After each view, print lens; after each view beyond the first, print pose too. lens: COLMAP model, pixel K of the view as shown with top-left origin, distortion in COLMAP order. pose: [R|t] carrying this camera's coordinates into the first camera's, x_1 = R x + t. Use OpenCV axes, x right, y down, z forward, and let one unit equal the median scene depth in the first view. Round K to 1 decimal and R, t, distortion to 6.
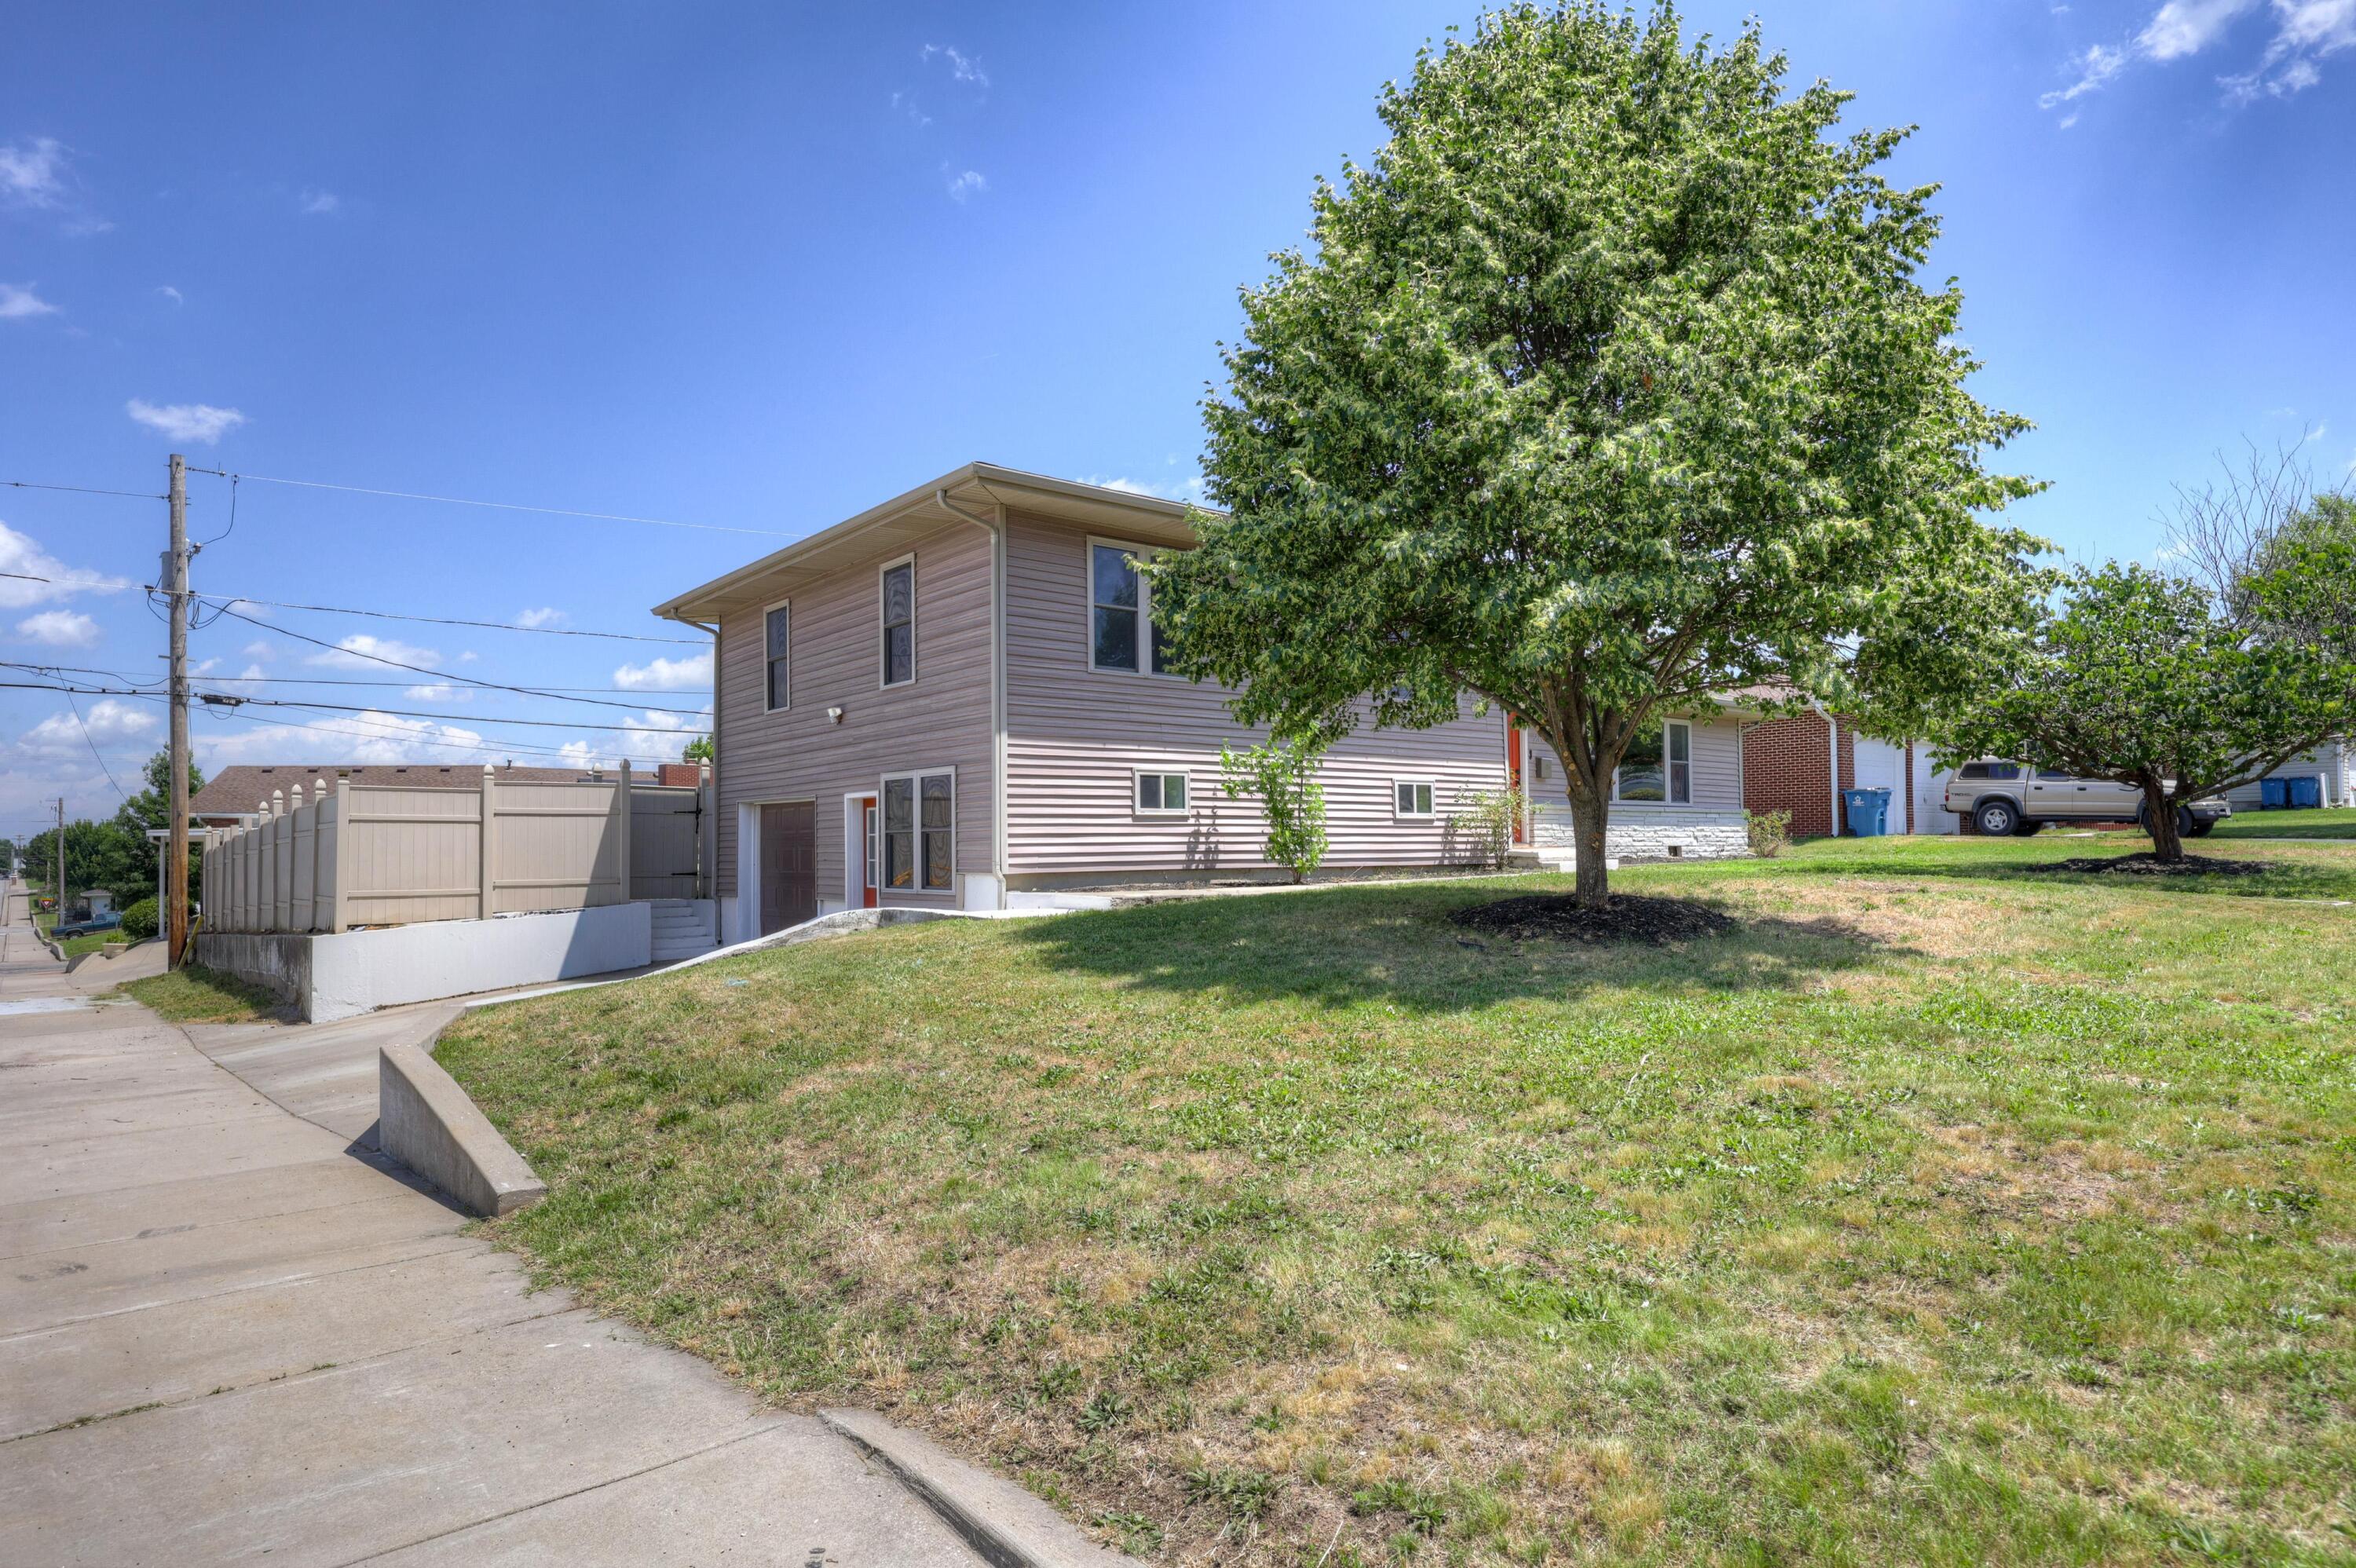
lens RADIAL K [[1318.7, 0, 1178.0], [0, 1318.7, 784.0], [0, 0, 1]] dist [-0.000747, -0.000178]
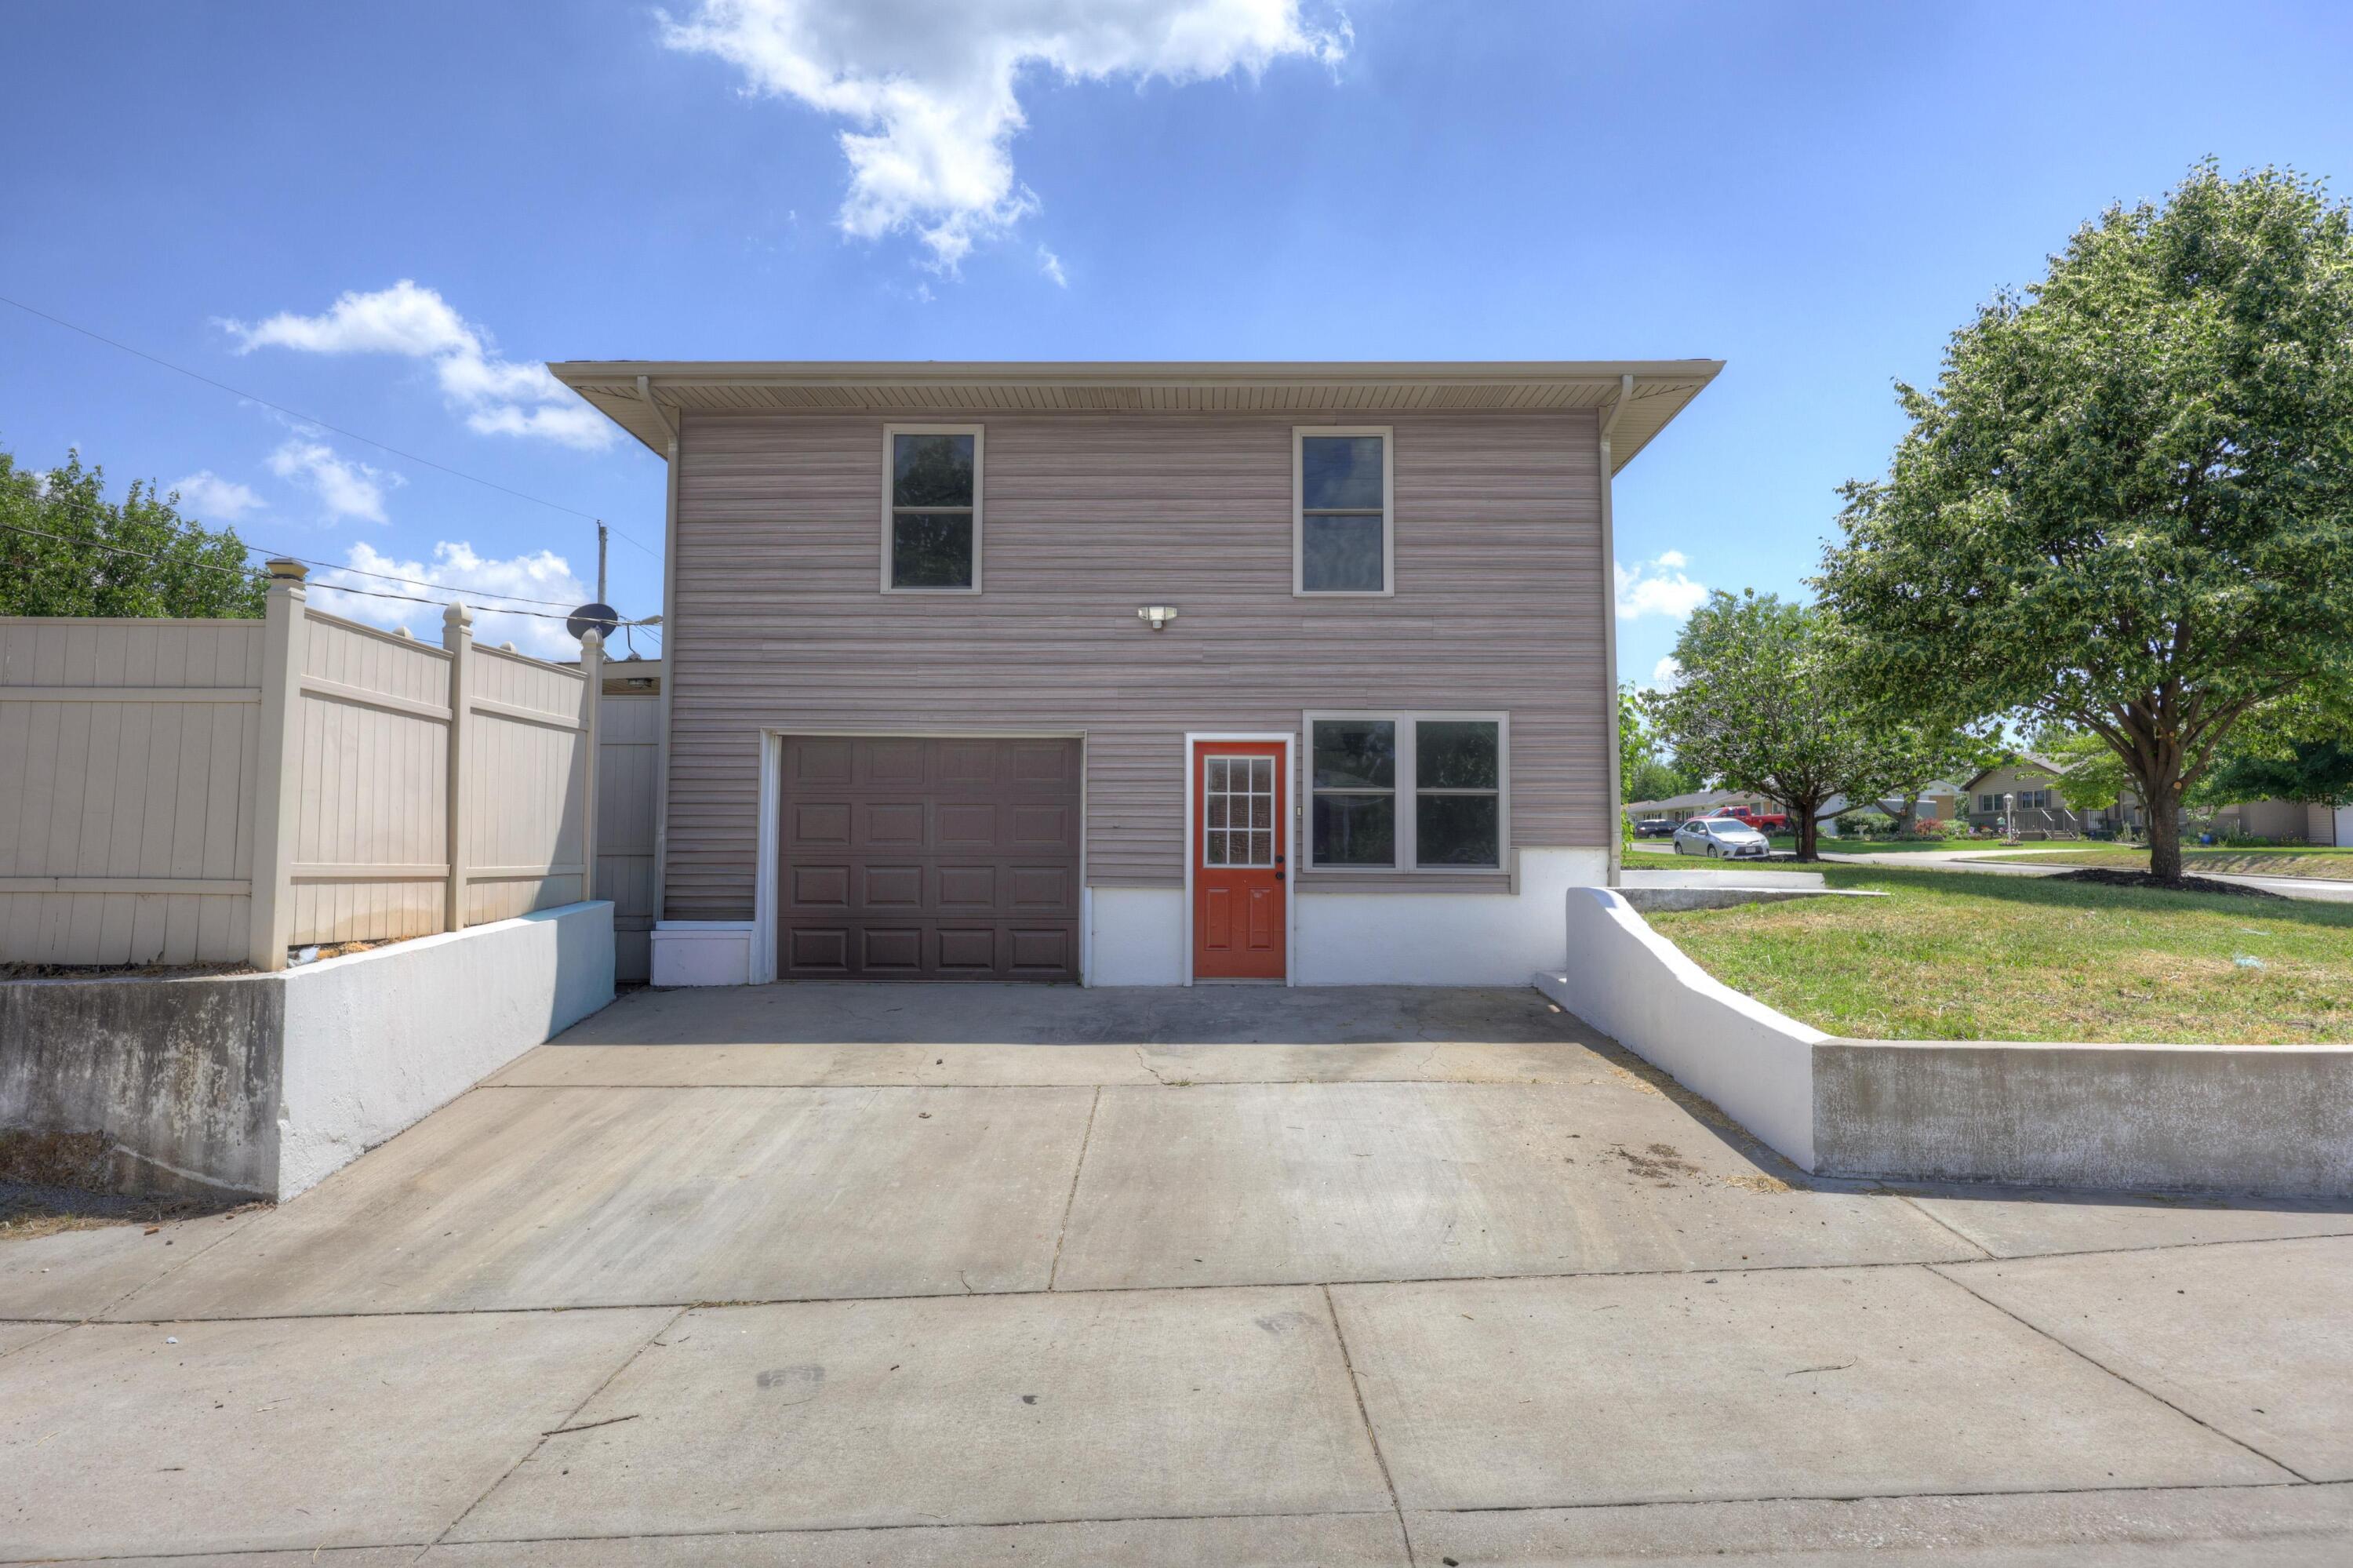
lens RADIAL K [[1317.2, 0, 1176.5], [0, 1317.2, 784.0], [0, 0, 1]] dist [-0.000747, -0.000178]
pose [[0.646511, 0.050947, 0.761201, -0.775701], [-0.055302, 0.998272, -0.019844, 0.049360], [-0.760897, -0.029266, 0.648212, 0.527003]]
